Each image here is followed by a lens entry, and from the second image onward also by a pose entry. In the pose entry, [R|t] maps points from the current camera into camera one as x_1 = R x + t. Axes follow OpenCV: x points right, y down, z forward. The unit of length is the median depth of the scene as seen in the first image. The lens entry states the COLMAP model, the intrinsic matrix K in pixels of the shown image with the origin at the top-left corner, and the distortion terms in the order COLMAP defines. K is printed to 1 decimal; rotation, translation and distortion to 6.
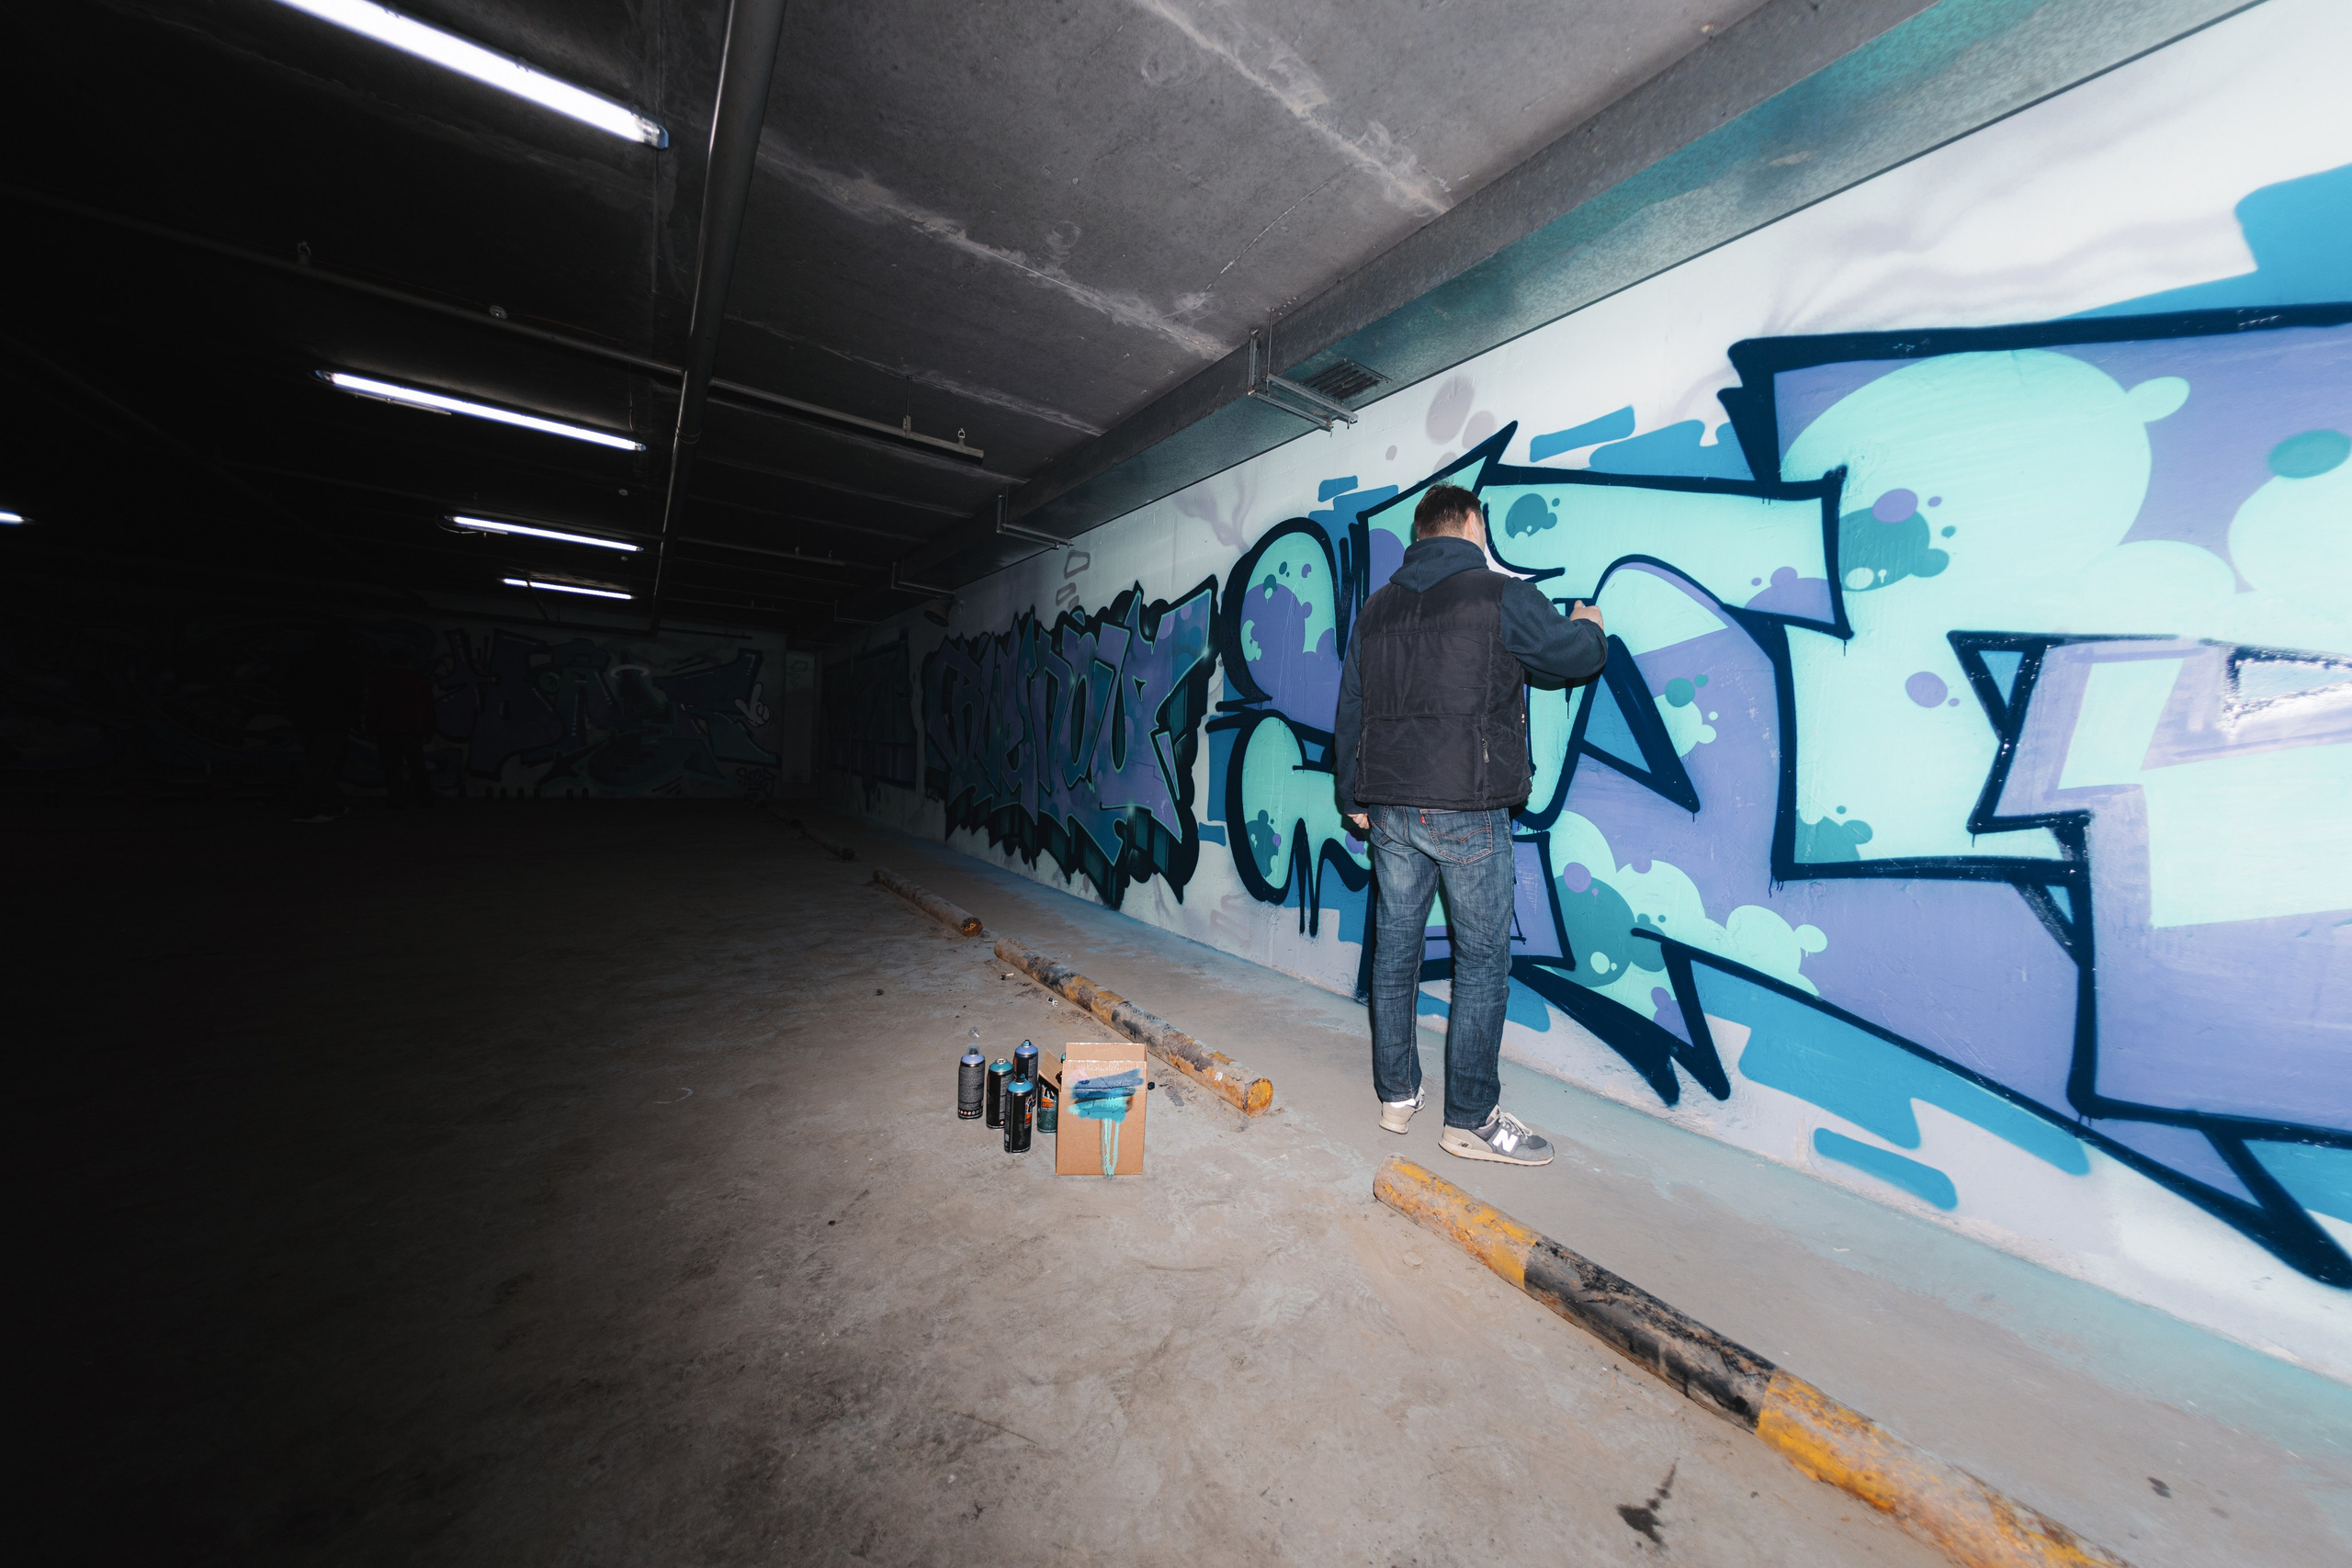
lens RADIAL K [[779.6, 0, 1173.5], [0, 779.6, 780.0], [0, 0, 1]] dist [0.006296, -0.000421]
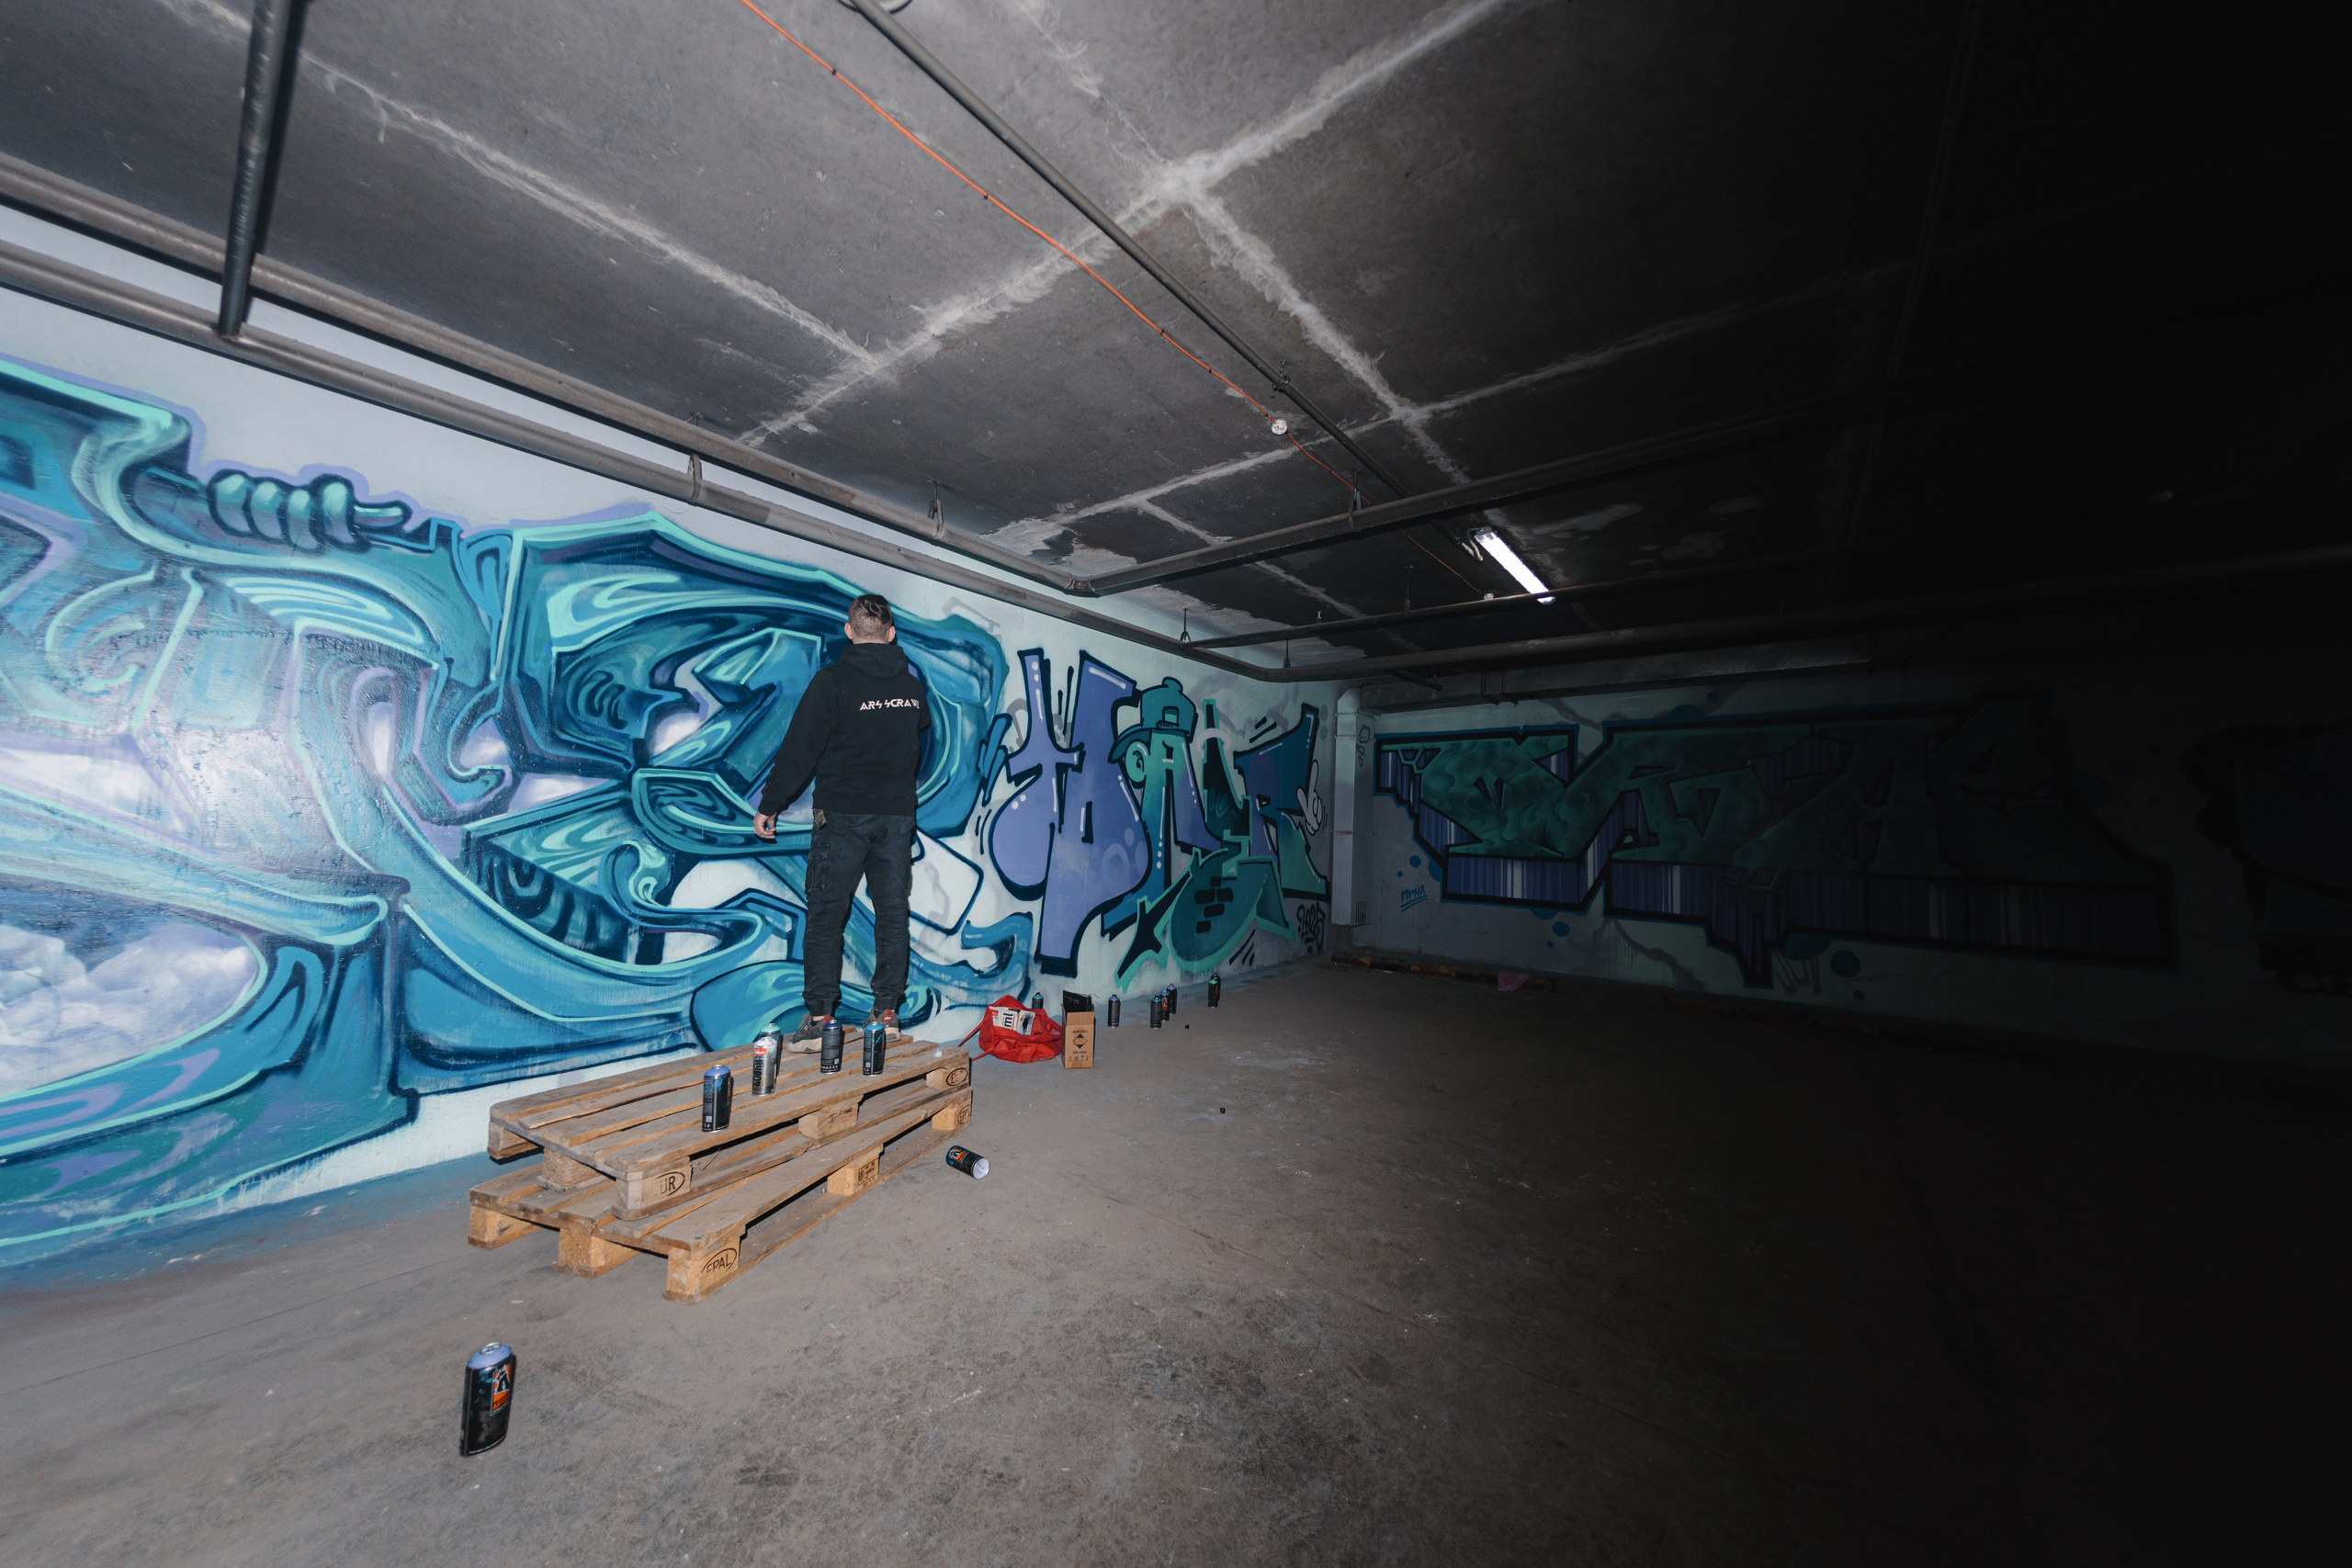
lens RADIAL K [[779.6, 0, 1177.8], [0, 779.6, 778.0], [0, 0, 1]] dist [0.006296, -0.000421]
pose [[0.954991, -0.000776, 0.296634, -2.568828], [0.024615, 0.996755, -0.076638, -0.214960], [-0.295612, 0.080491, 0.951911, 1.462630]]
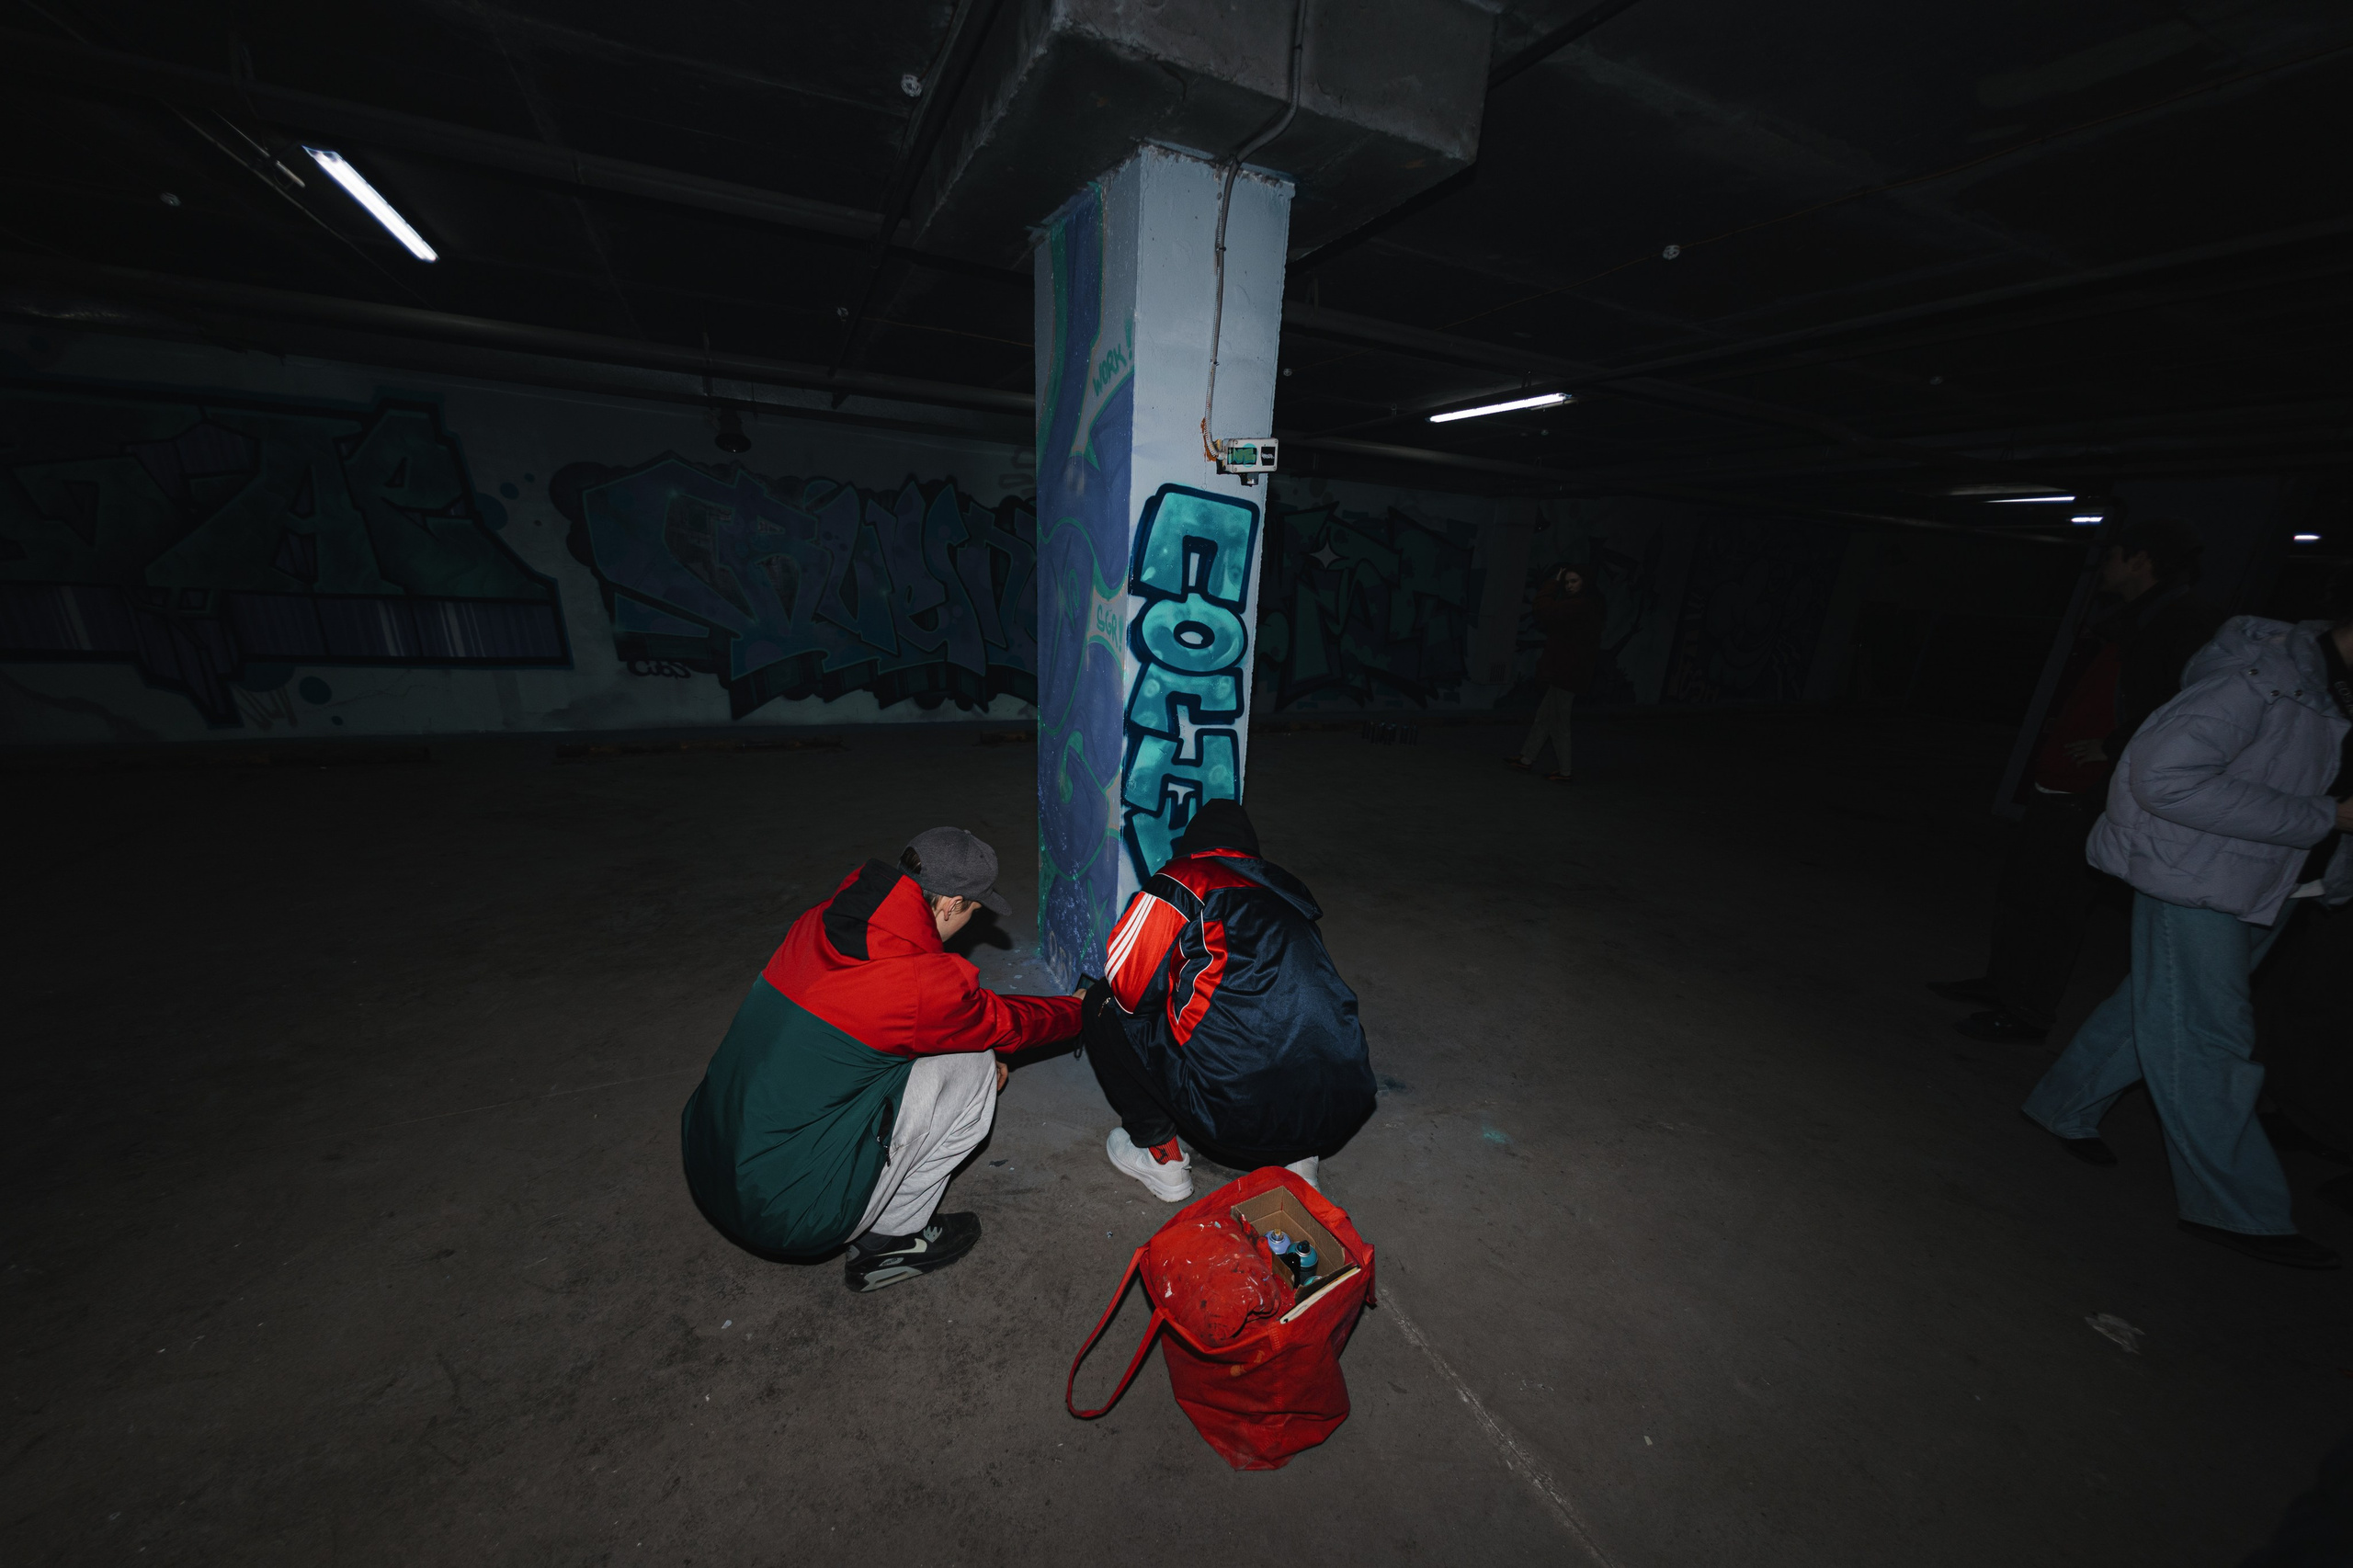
lens RADIAL K [[854.5, 0, 1177.8], [0, 854.5, 863.0], [0, 0, 1]] dist [0.003807, -0.000007]
pose [[0.157783, -0.357927, 0.920322, -2.235567], [-0.014722, 0.931040, 0.364619, -0.248394], [-0.987364, -0.071080, 0.141632, 0.736404]]
